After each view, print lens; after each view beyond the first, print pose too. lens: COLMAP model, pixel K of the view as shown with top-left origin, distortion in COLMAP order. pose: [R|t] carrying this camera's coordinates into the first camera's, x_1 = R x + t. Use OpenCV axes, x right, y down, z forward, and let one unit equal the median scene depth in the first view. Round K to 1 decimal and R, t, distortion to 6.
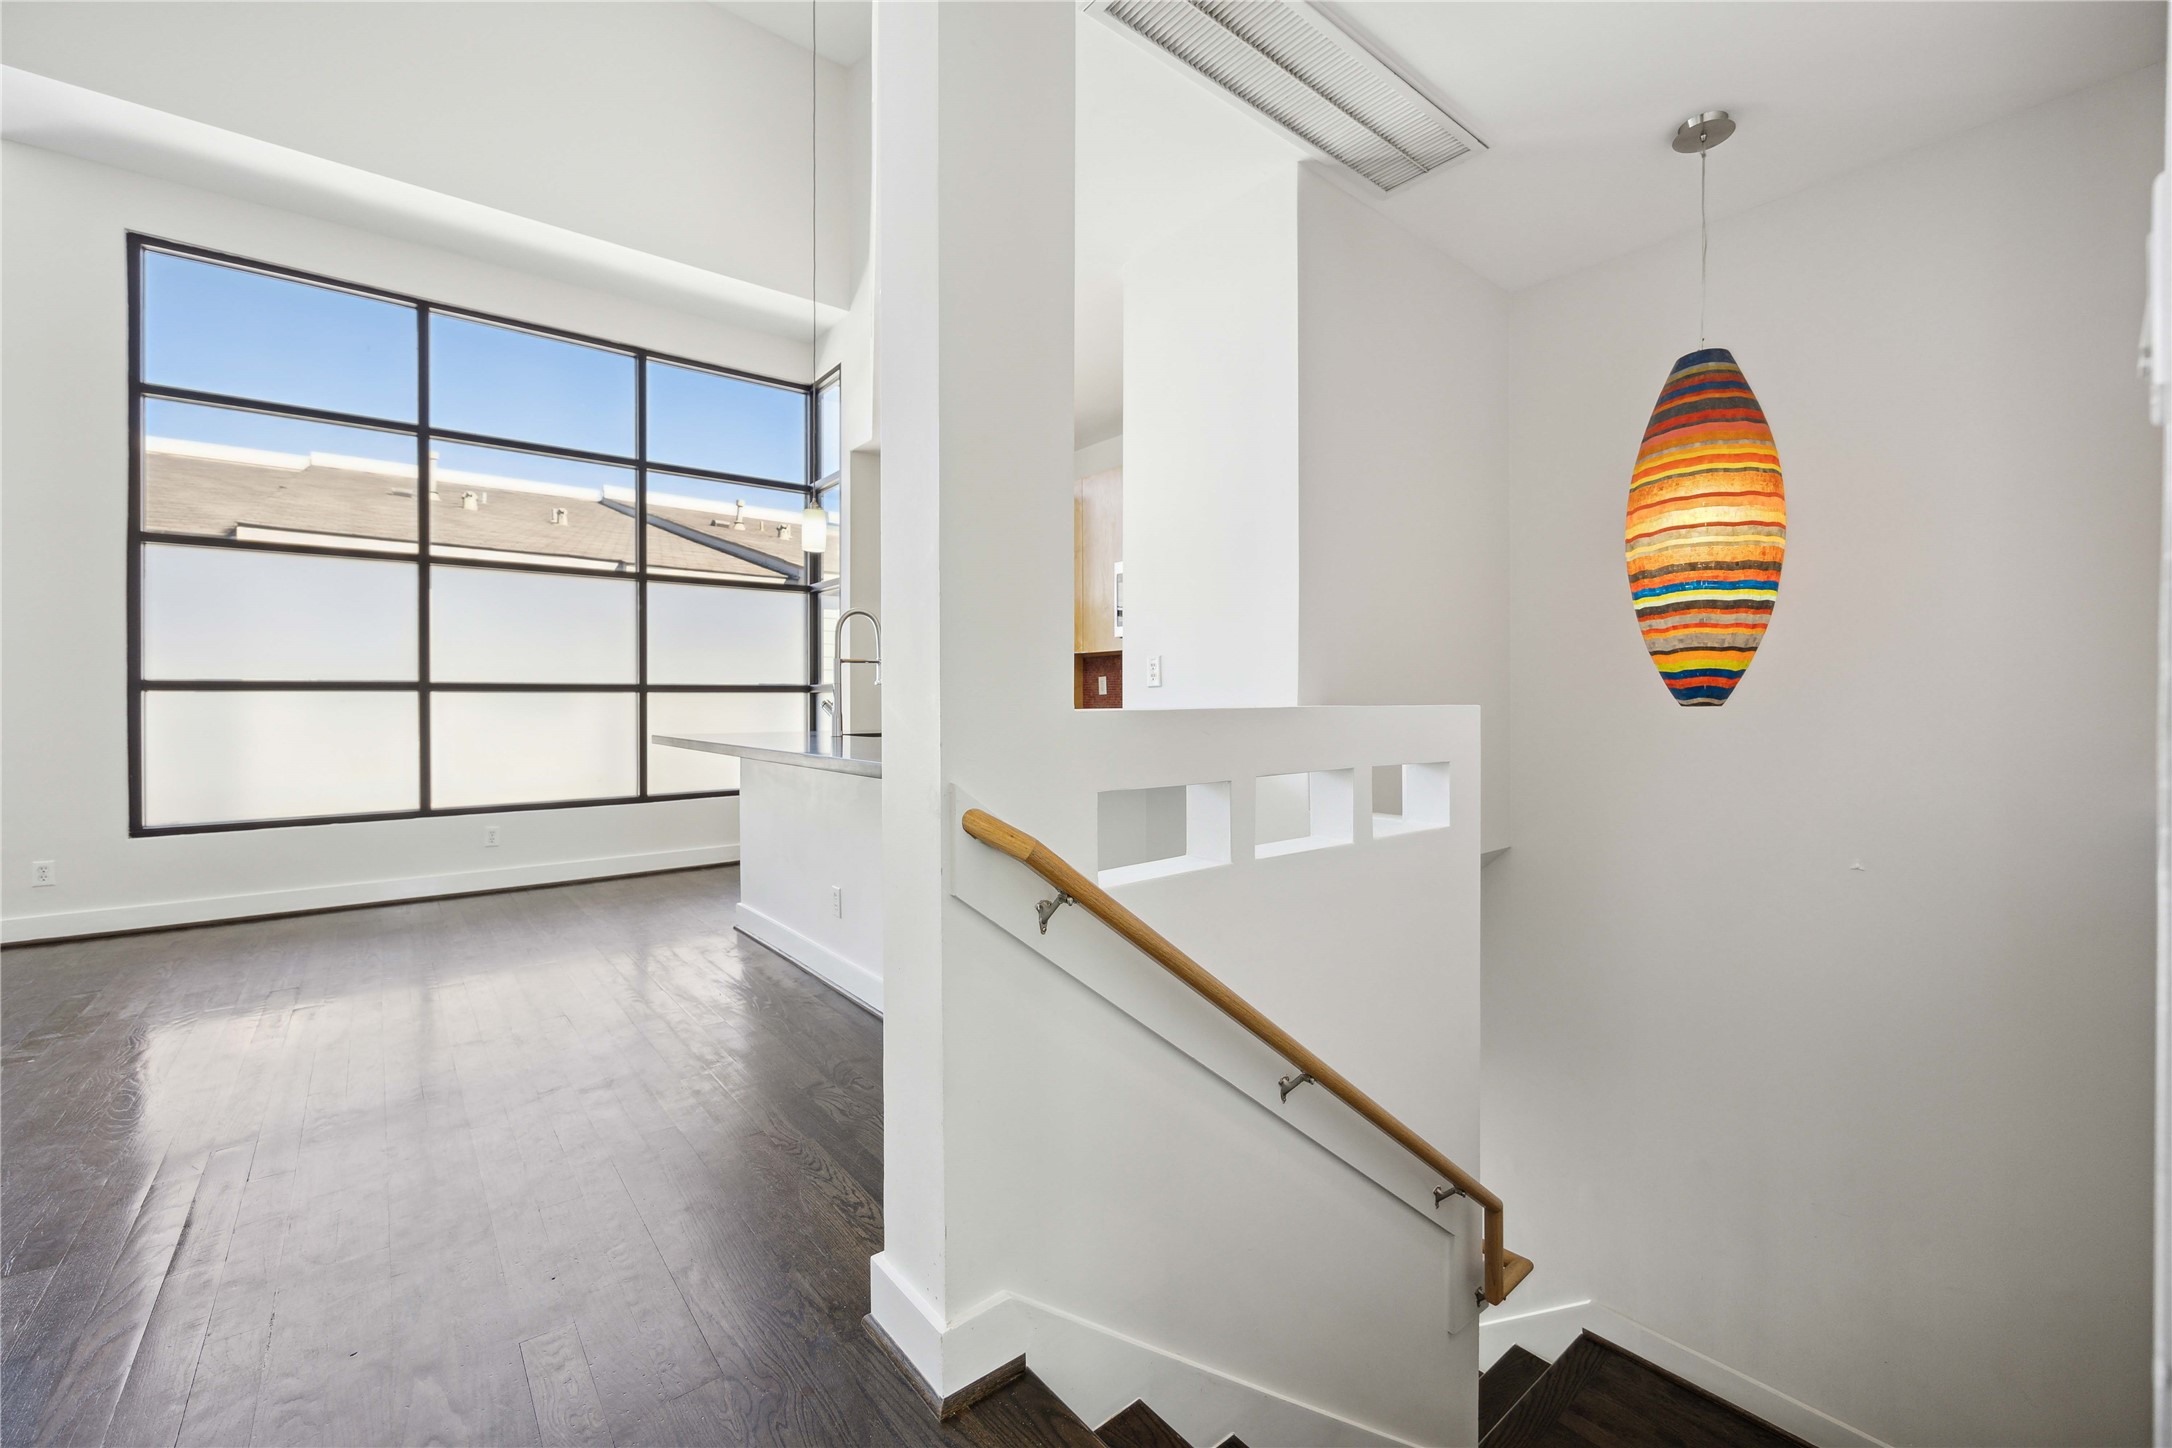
lens RADIAL K [[875.6, 0, 1077.7], [0, 875.6, 710.0], [0, 0, 1]] dist [-0.003417, -0.000250]
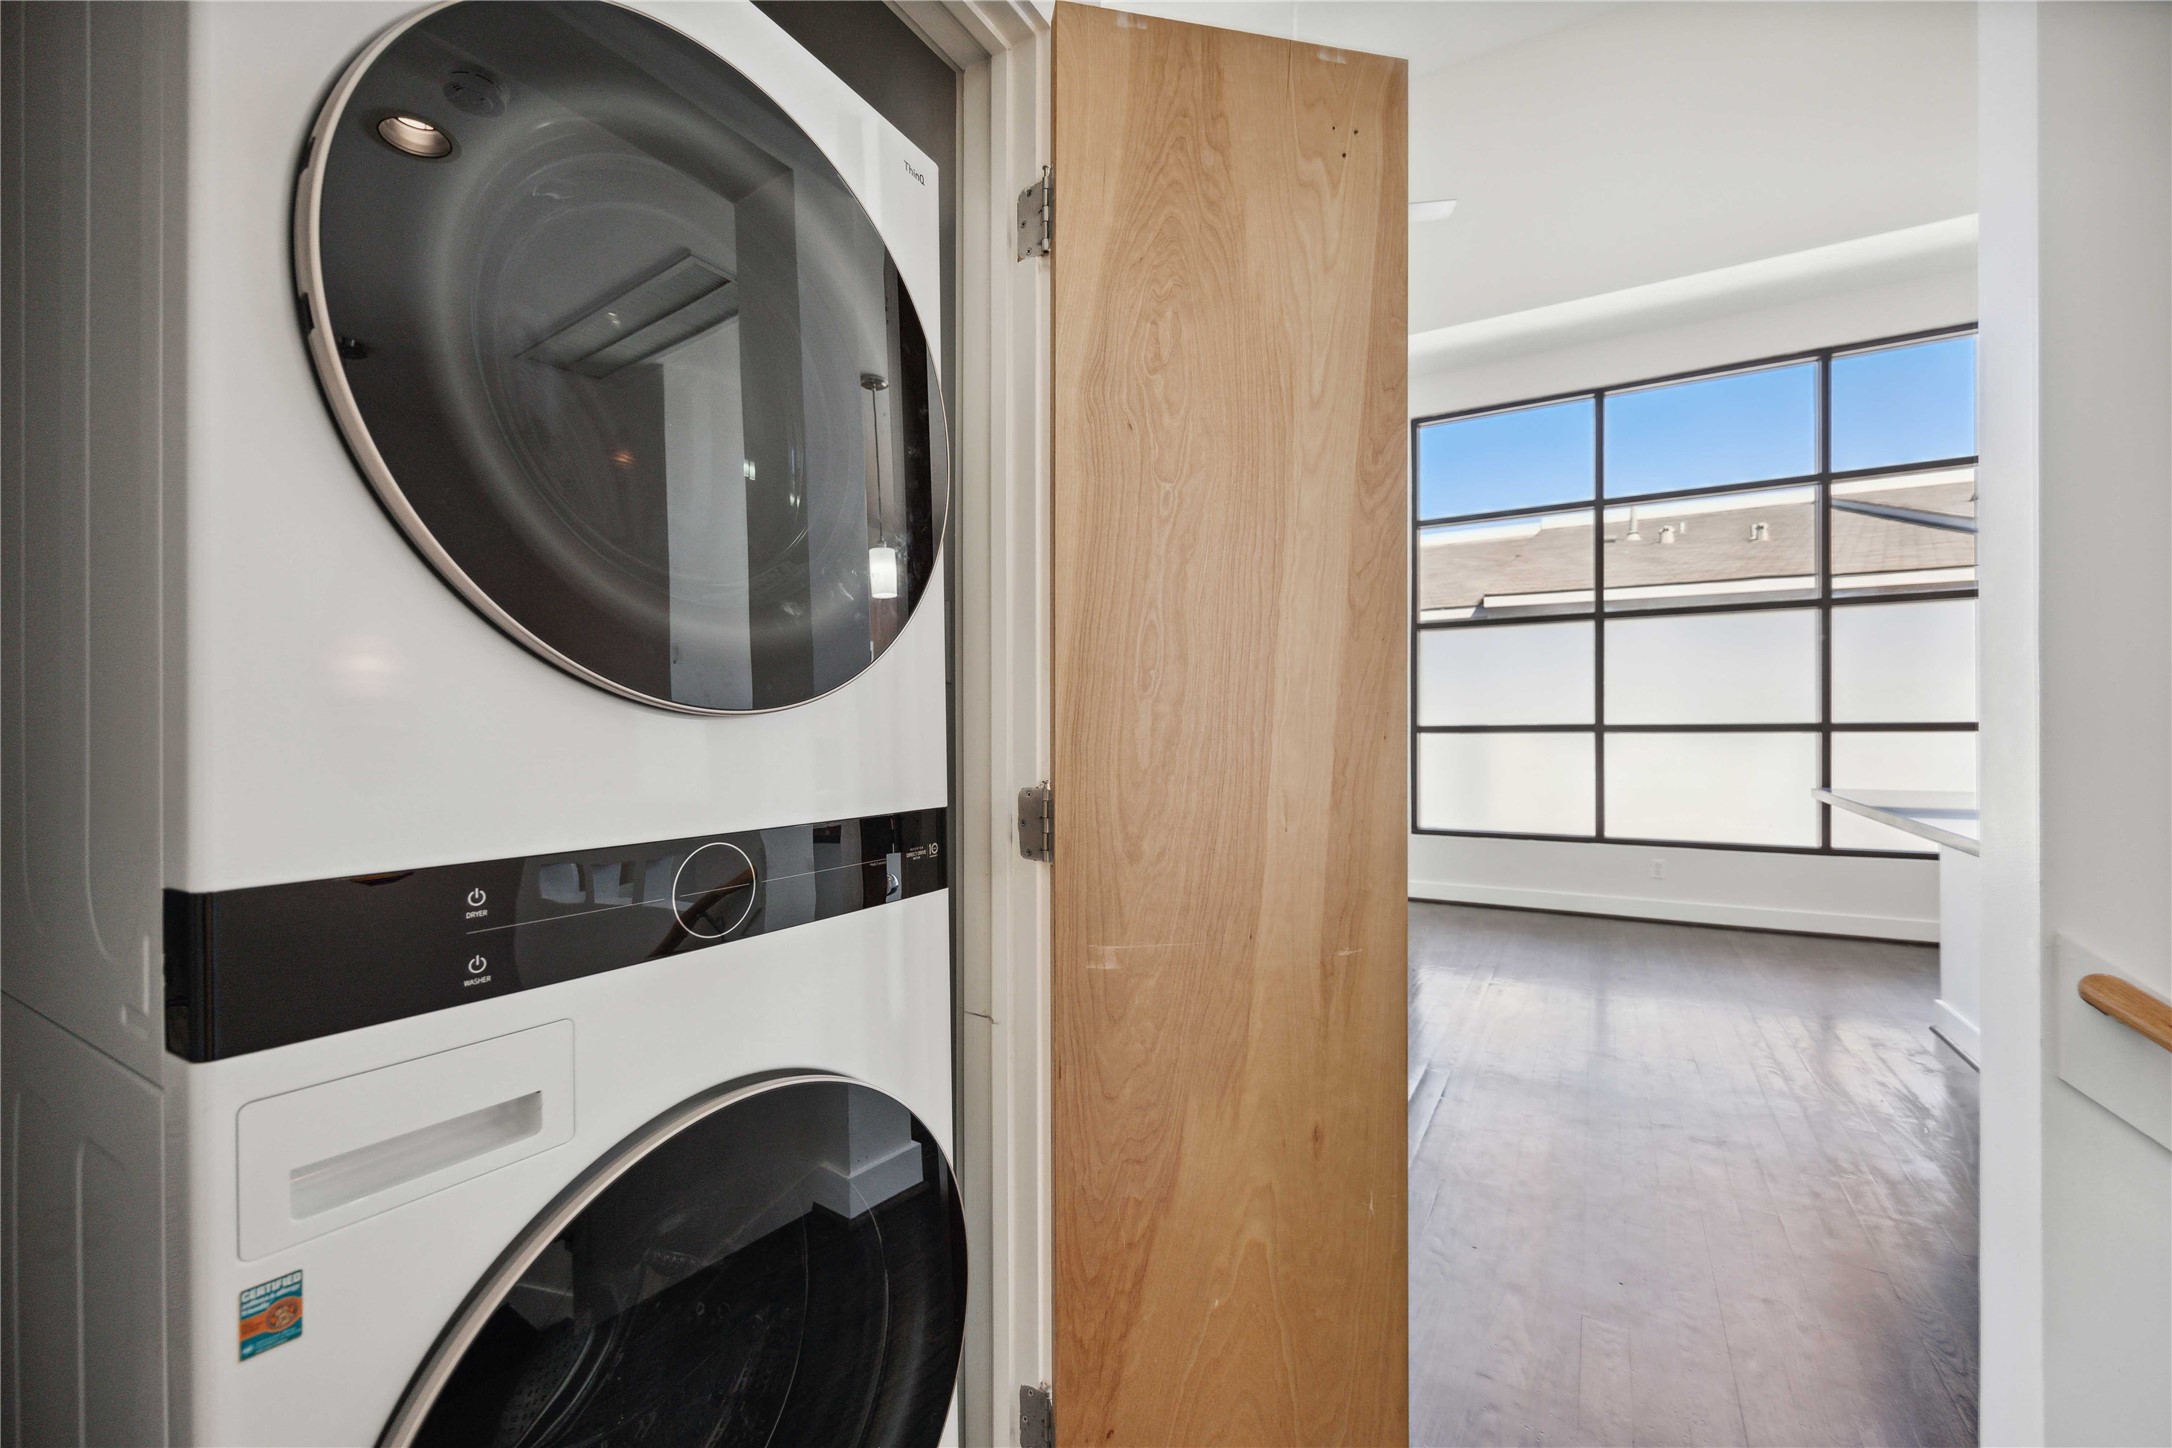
lens RADIAL K [[875.6, 0, 1099.5], [0, 875.6, 725.4], [0, 0, 1]] dist [-0.003417, -0.000250]
pose [[0.366987, 0.000637, -0.930226, 0.086168], [-0.004870, 0.999987, -0.001237, -0.031771], [0.930213, 0.004985, 0.366986, -0.026103]]
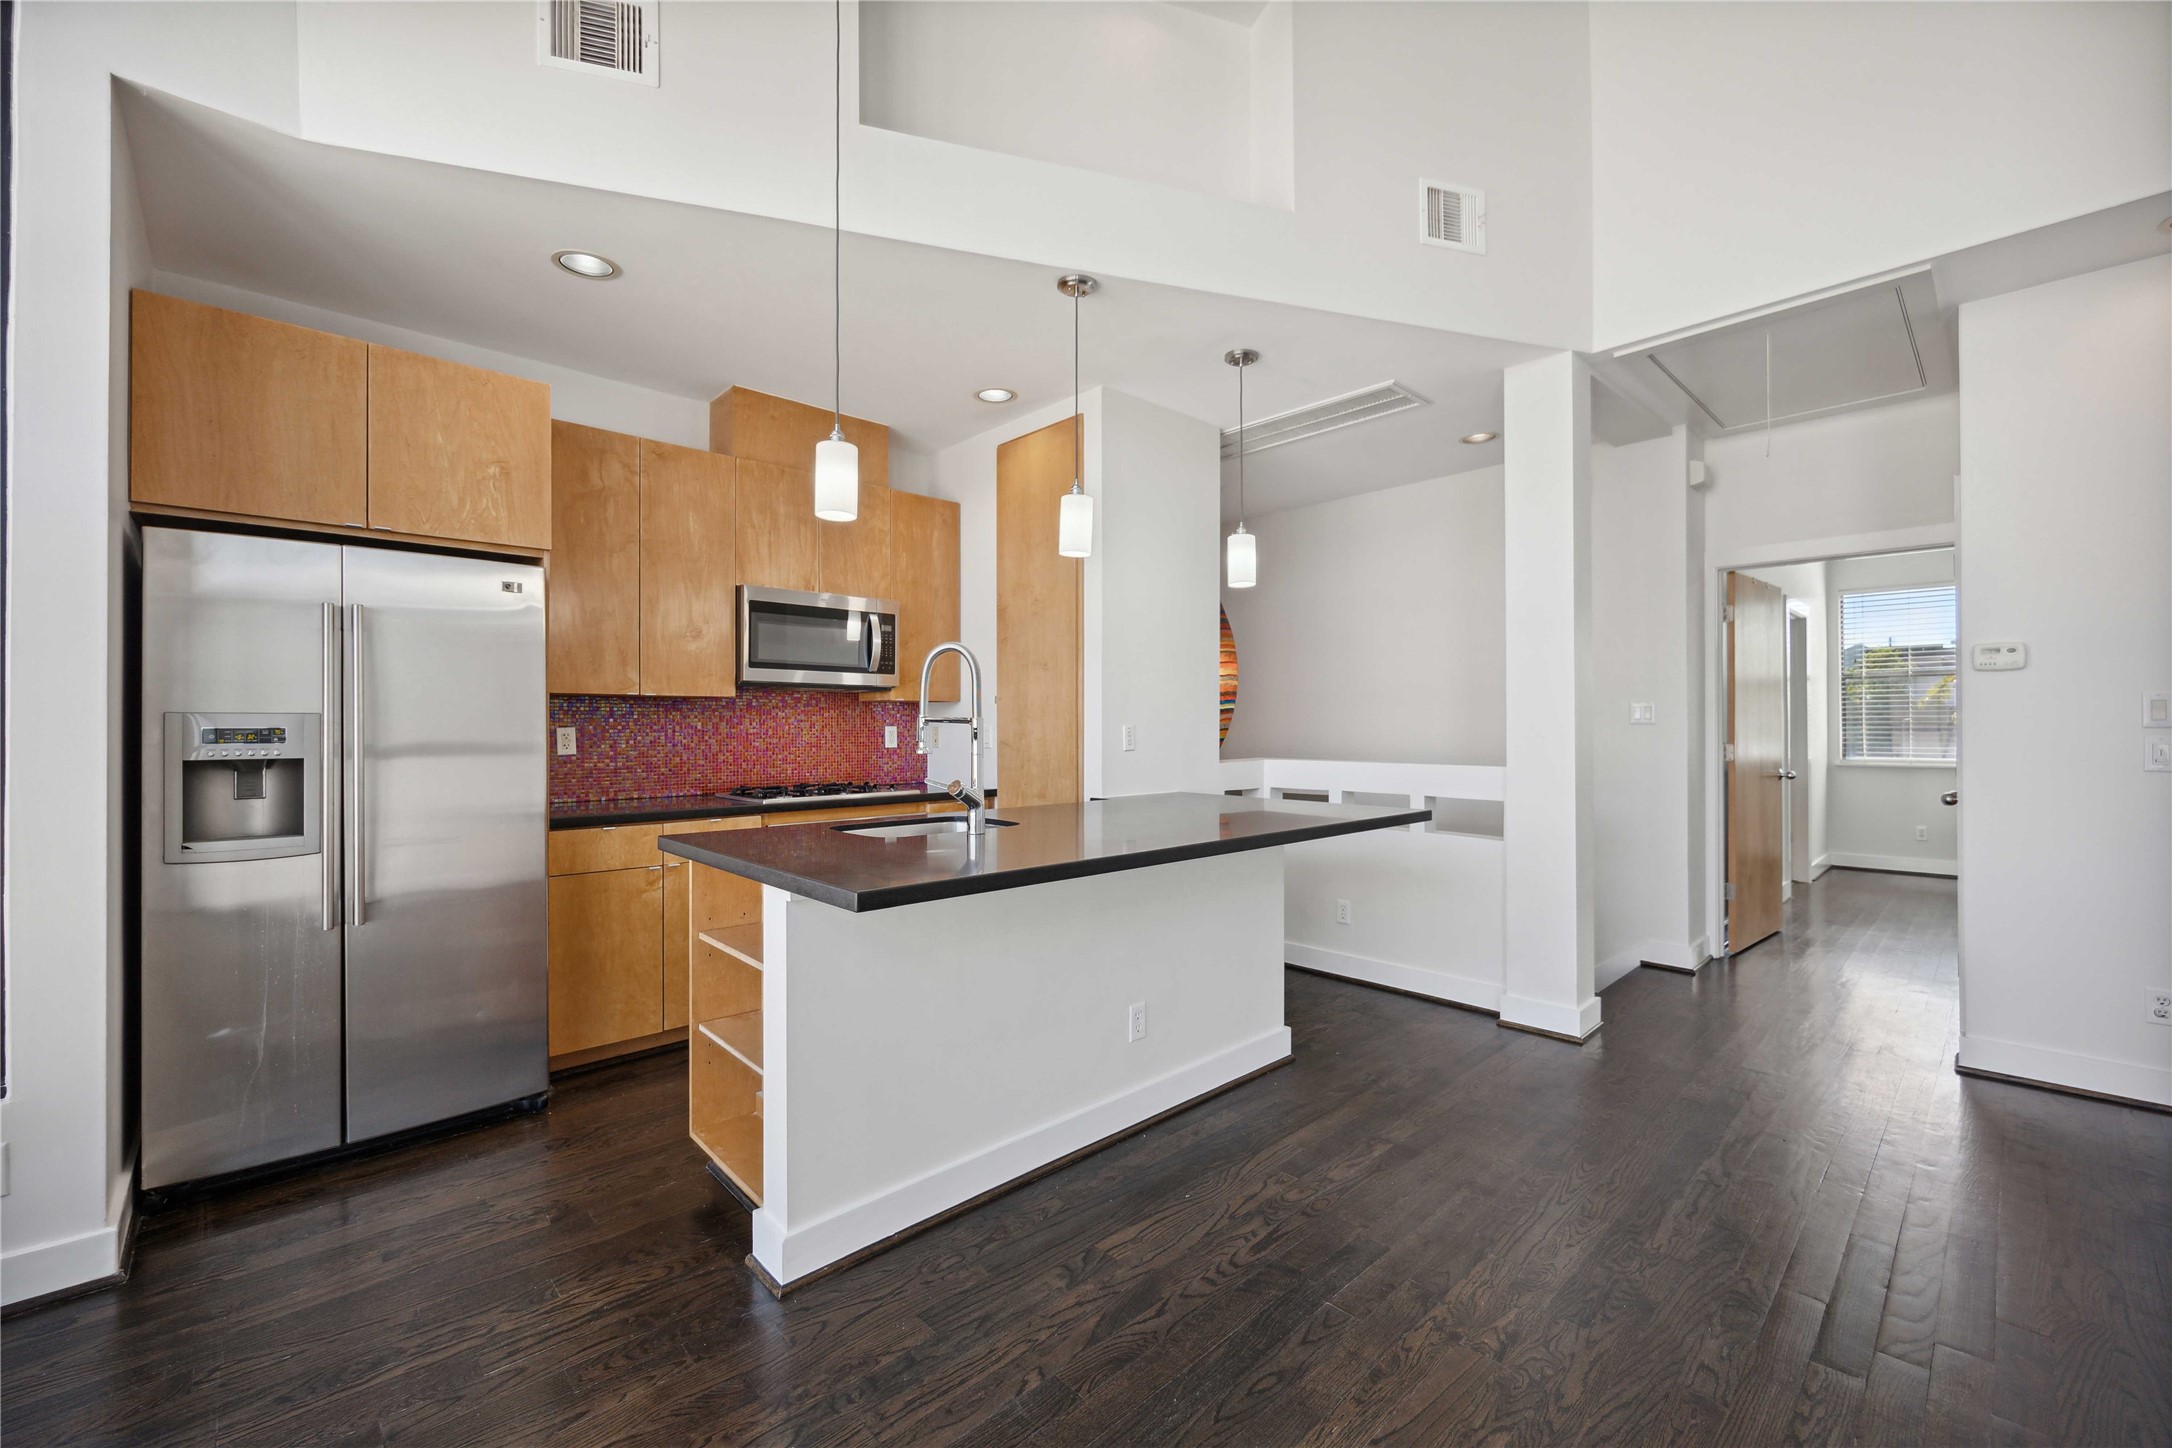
lens RADIAL K [[875.6, 0, 1095.9], [0, 875.6, 723.1], [0, 0, 1]] dist [-0.003417, -0.000250]
pose [[-0.080803, 0.005153, 0.996717, -0.895178], [0.011785, 0.999922, -0.004214, -0.046785], [-0.996660, 0.011406, -0.080857, 0.907954]]
